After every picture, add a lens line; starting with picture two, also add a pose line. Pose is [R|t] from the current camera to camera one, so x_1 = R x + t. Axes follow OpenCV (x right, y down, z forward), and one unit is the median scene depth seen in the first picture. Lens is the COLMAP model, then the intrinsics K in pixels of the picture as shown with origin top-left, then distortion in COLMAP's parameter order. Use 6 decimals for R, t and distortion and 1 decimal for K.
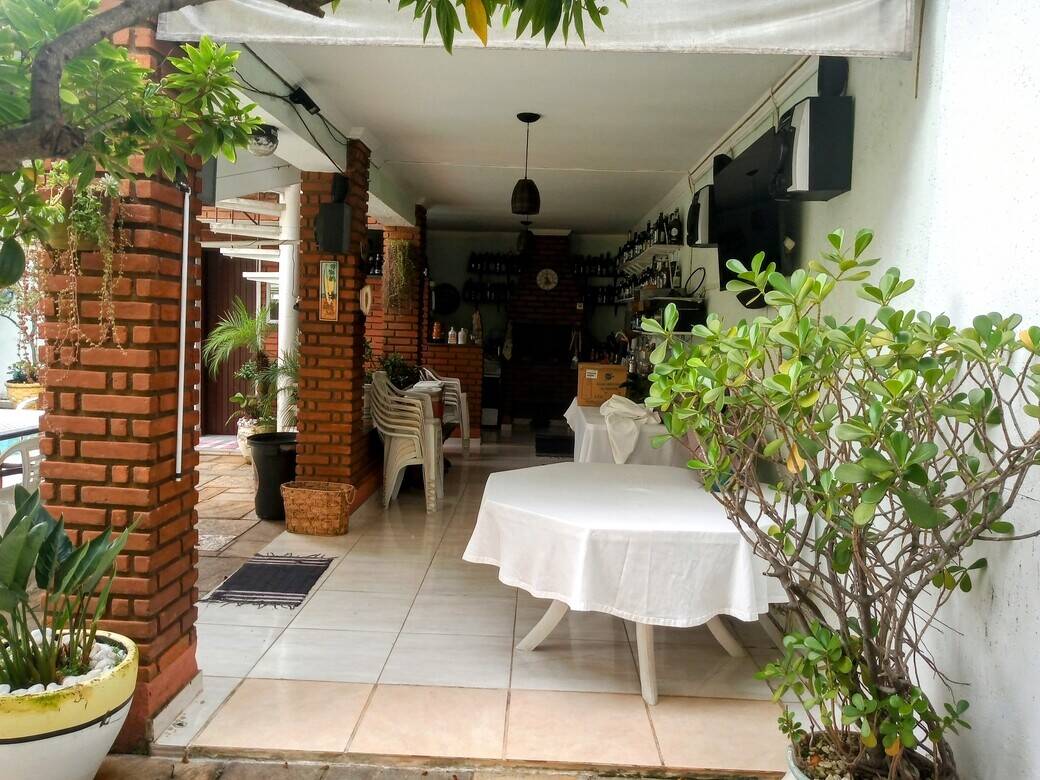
lens RADIAL K [[796.8, 0, 520.0], [0, 796.8, 390.0], [0, 0, 1]] dist [0.016081, -0.055649]
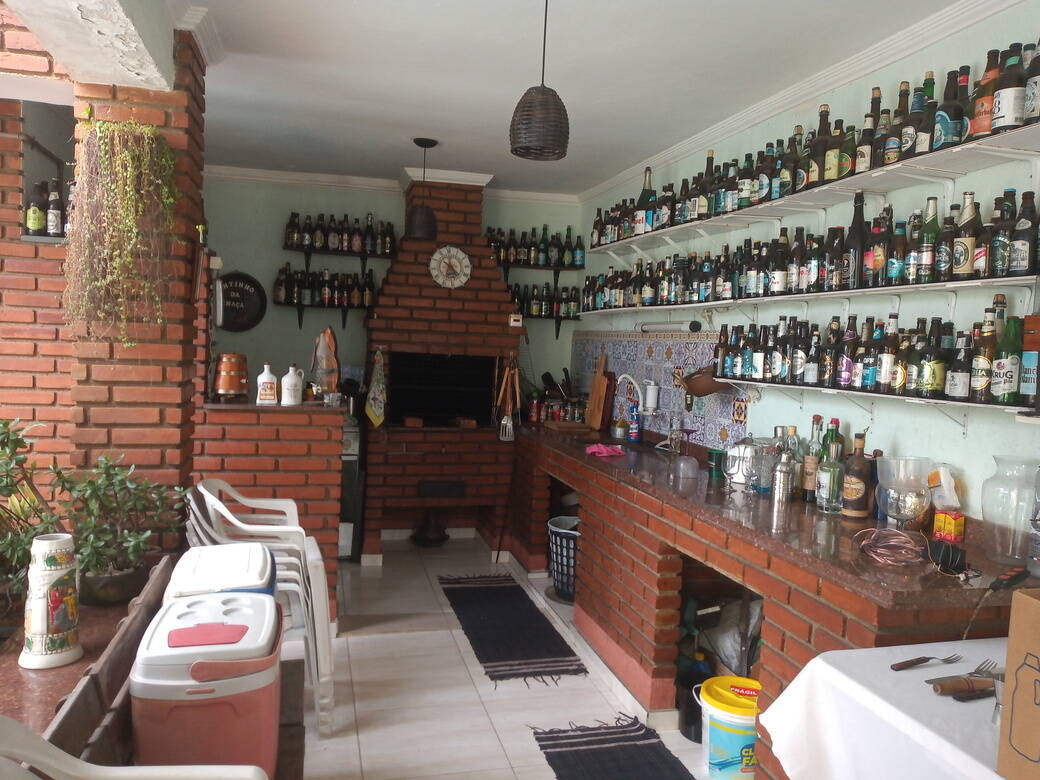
lens RADIAL K [[796.8, 0, 520.0], [0, 796.8, 390.0], [0, 0, 1]] dist [0.016081, -0.055649]
pose [[0.961218, -0.006250, 0.275718, -0.073799], [0.009469, 0.999902, -0.010348, -0.061005], [-0.275626, 0.012557, 0.961183, 0.559143]]
